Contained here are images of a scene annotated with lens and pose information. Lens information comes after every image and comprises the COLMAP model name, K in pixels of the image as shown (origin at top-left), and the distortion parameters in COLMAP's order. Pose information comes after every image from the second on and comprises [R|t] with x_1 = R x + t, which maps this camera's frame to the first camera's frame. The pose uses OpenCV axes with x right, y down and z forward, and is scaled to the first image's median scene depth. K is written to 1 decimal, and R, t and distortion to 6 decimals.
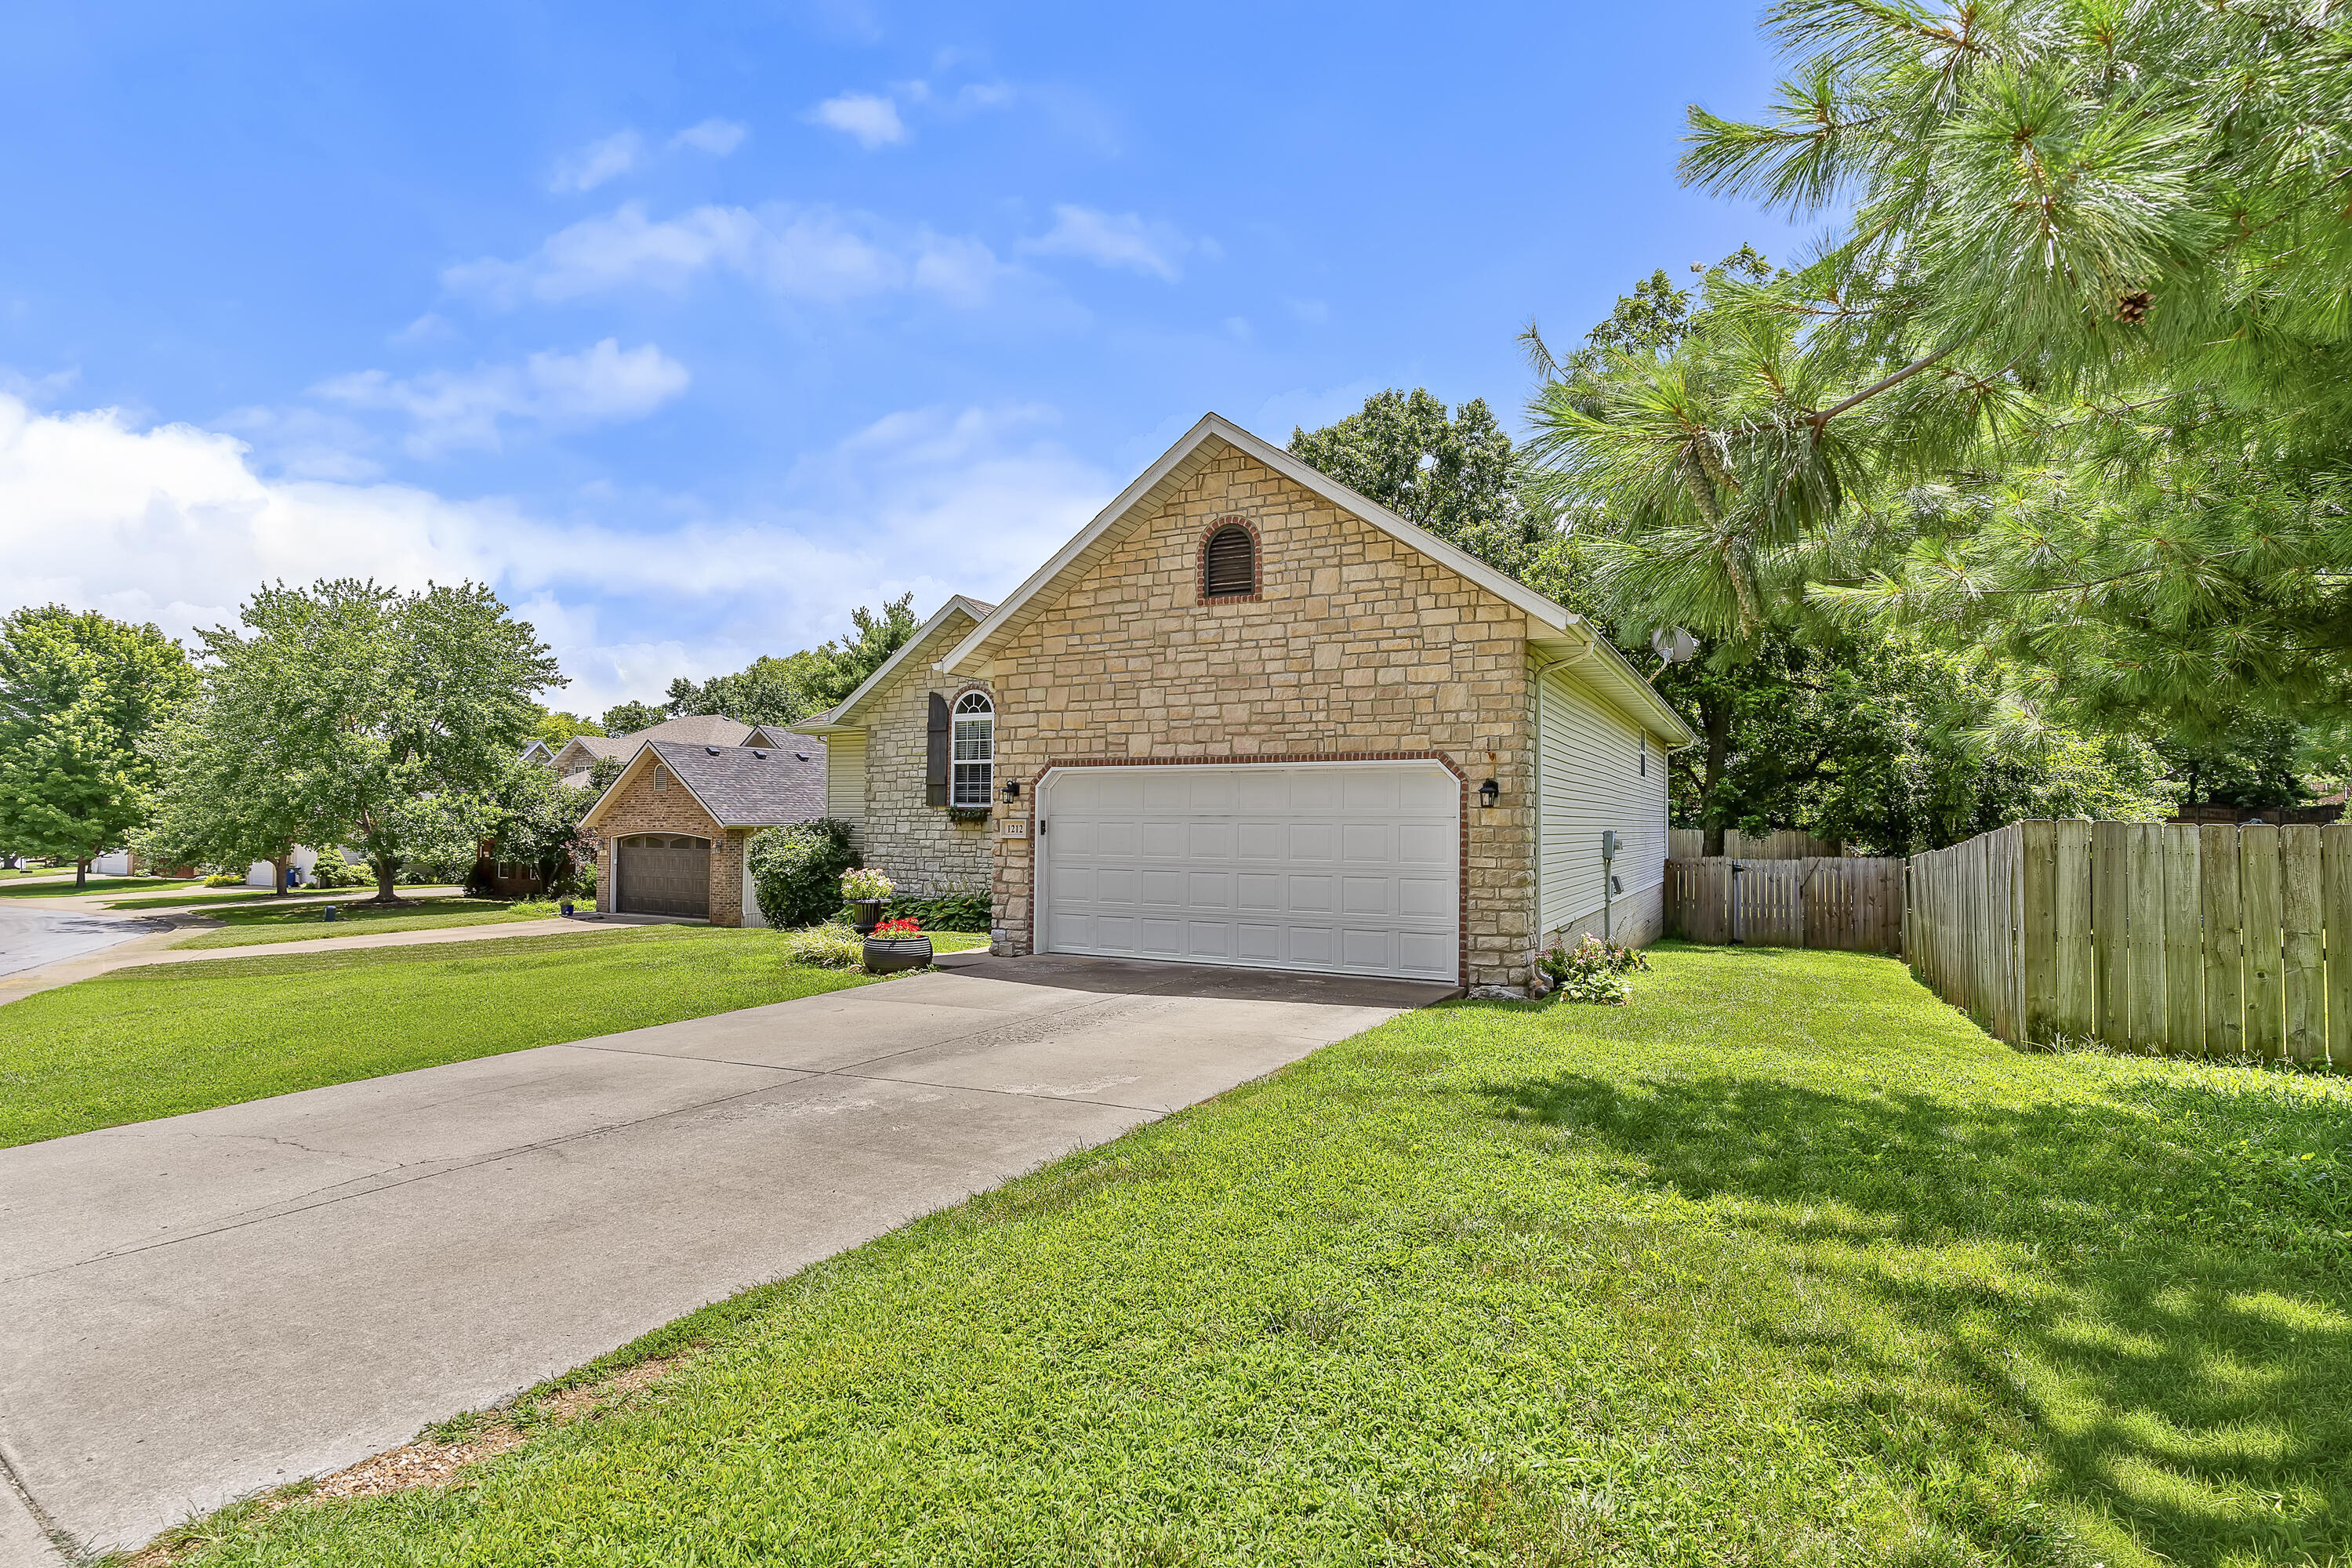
lens RADIAL K [[1150.8, 0, 1178.4], [0, 1150.8, 790.7], [0, 0, 1]] dist [-0.001471, 0.000628]
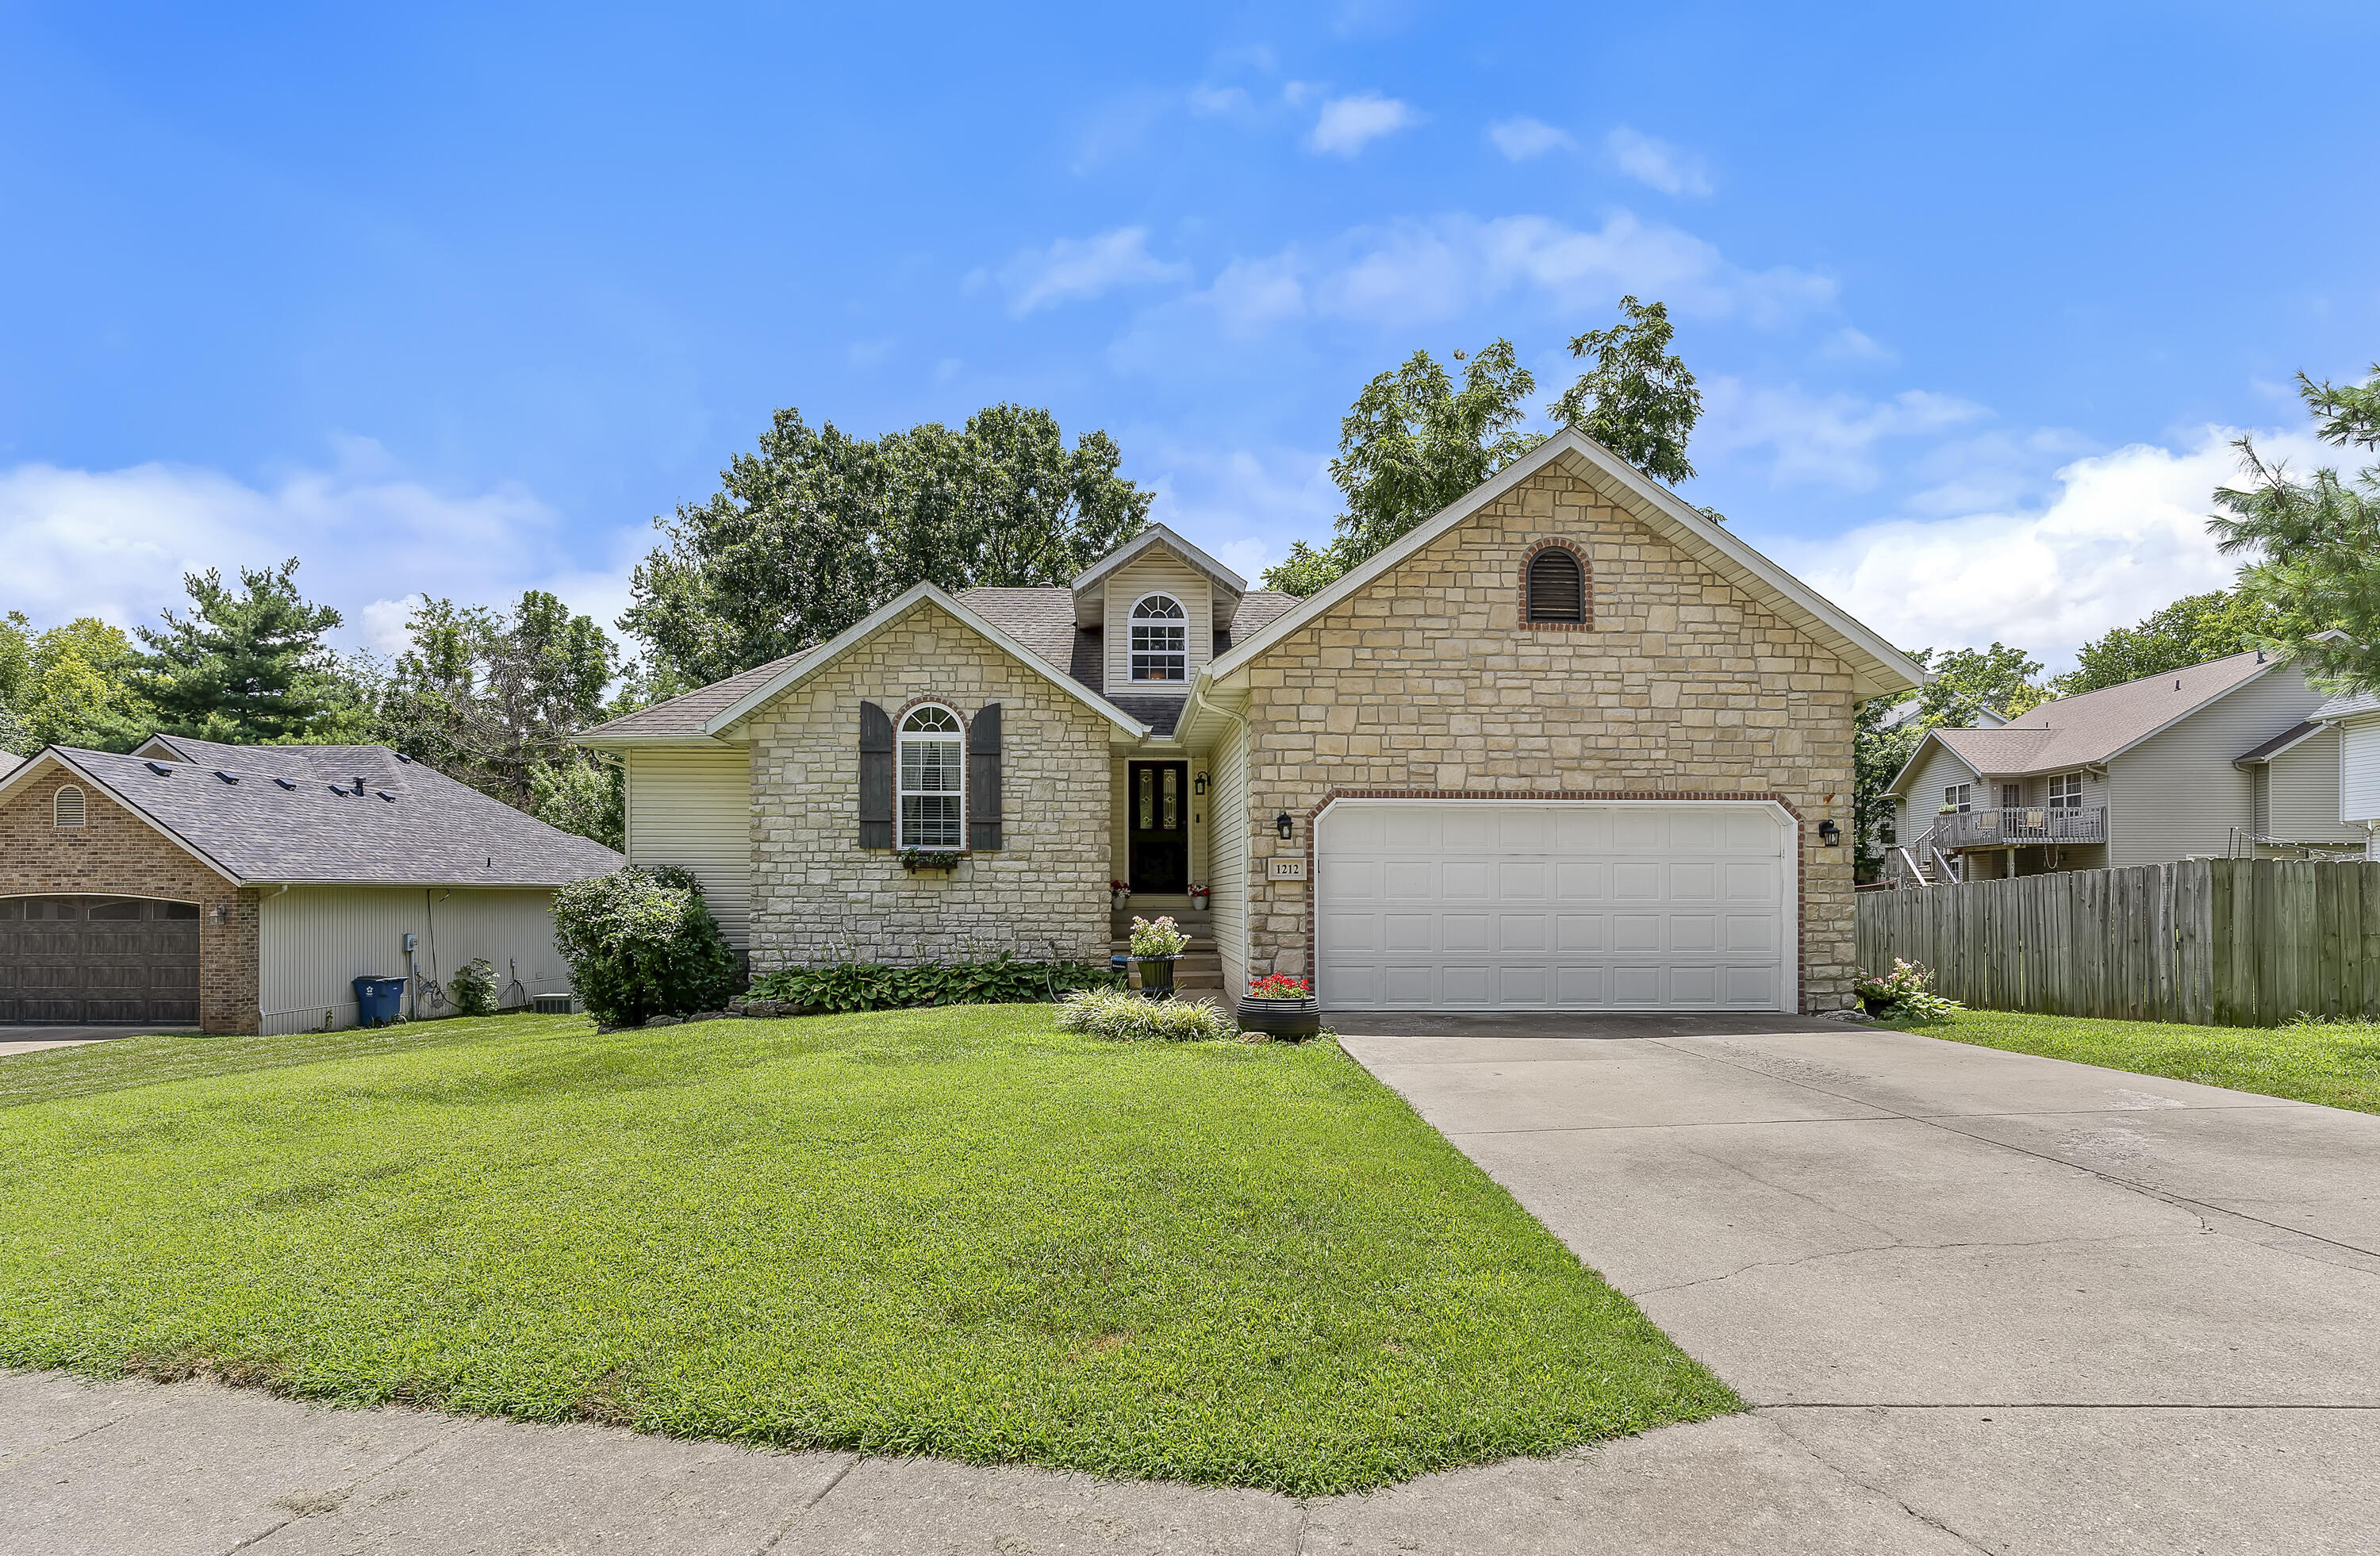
lens RADIAL K [[1277.9, 0, 1205.3], [0, 1277.9, 888.5], [0, 0, 1]] dist [-0.017887, -0.000406]
pose [[0.862932, -0.001693, 0.505318, -0.724310], [-0.011174, 0.999686, 0.022432, 0.028950], [-0.505197, -0.025004, 0.862642, 0.229939]]
